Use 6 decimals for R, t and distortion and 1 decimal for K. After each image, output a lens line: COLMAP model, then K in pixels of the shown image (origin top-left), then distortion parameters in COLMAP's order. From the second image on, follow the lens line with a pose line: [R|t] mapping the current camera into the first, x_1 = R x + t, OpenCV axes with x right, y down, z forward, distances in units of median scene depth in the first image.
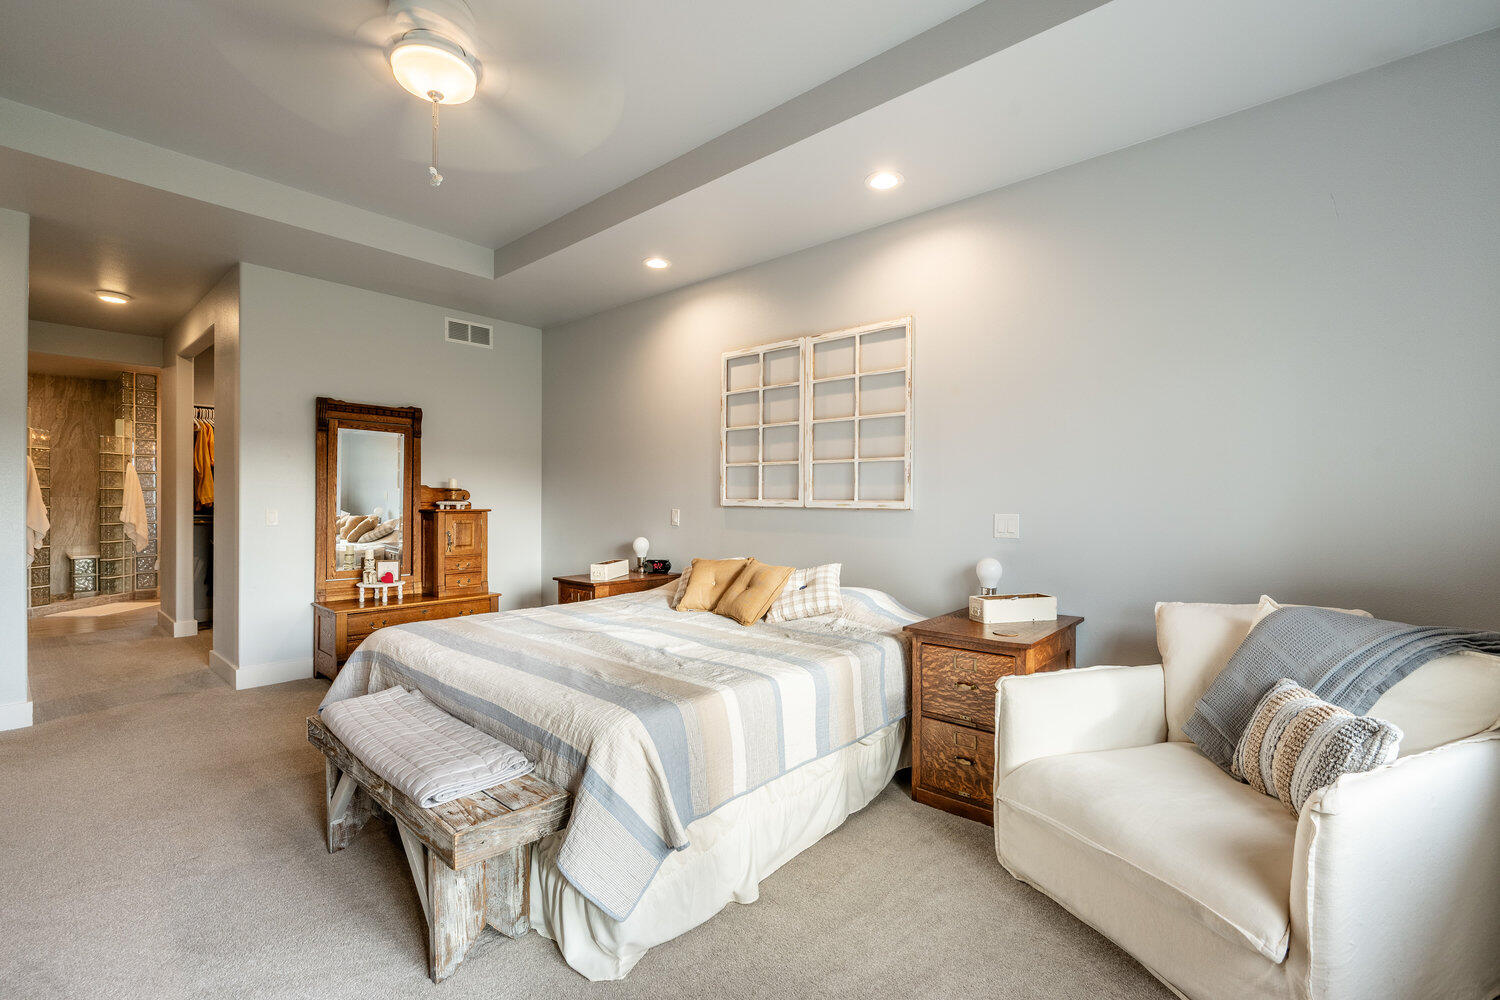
lens RADIAL K [[658.8, 0, 751.8], [0, 658.8, 502.1], [0, 0, 1]] dist [0.001461, 0.000189]
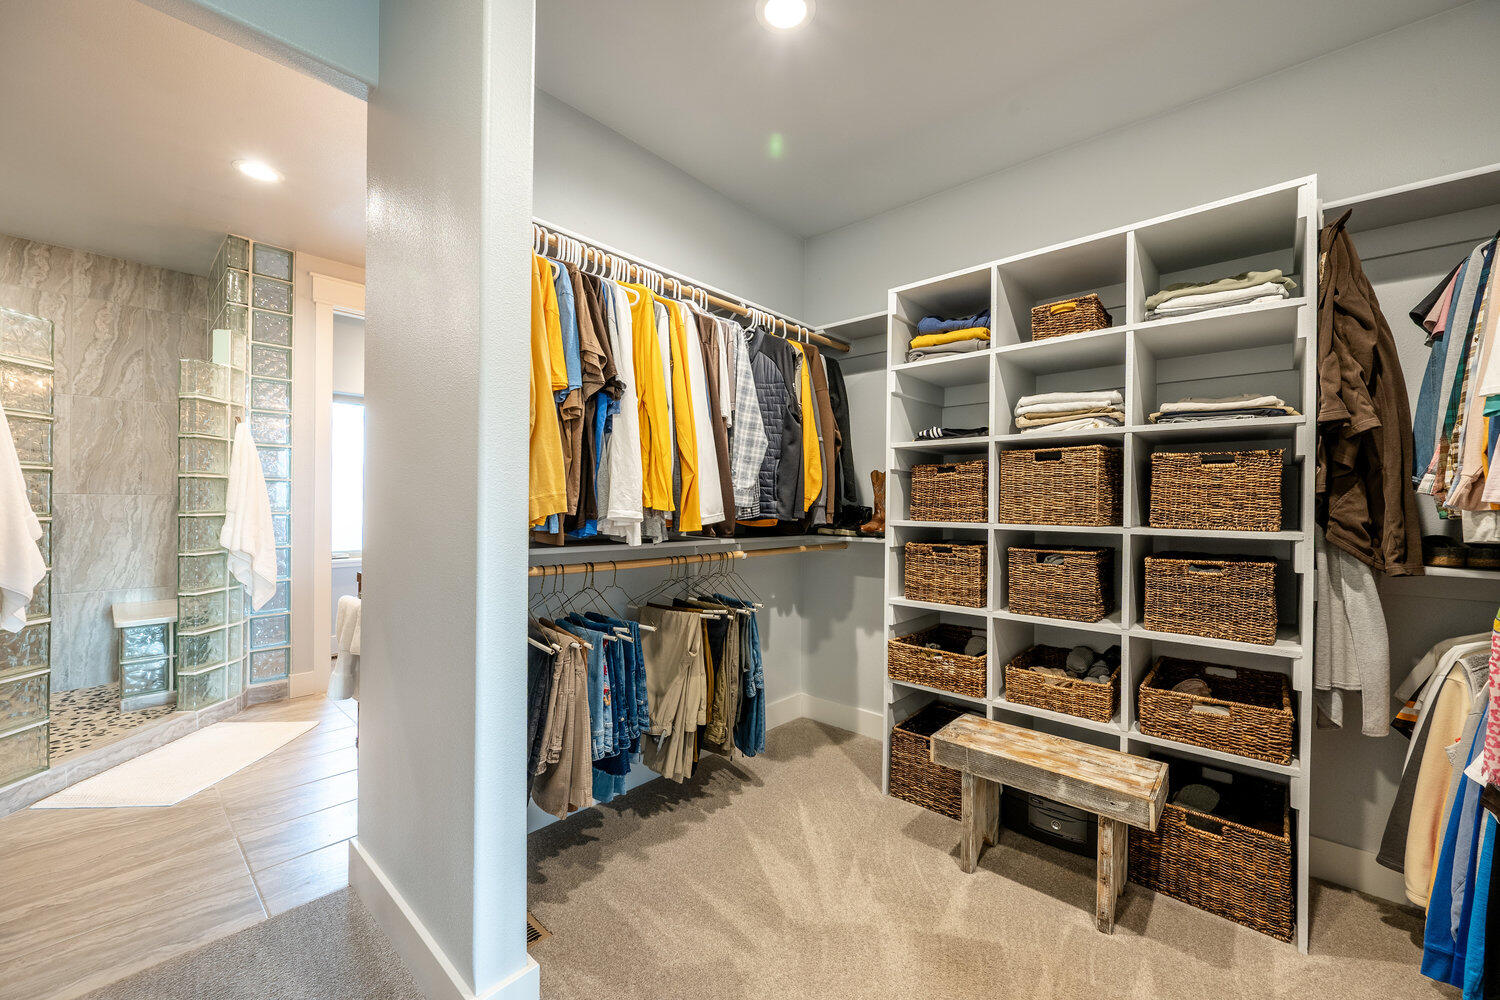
lens RADIAL K [[590.8, 0, 748.7], [0, 590.8, 499.9], [0, 0, 1]] dist [-0.000725, -0.000108]
pose [[0.999914, 0.004539, -0.012291, -0.569606], [-0.004612, 0.999972, -0.005908, -0.003129], [0.012264, 0.005964, 0.999907, 0.577812]]
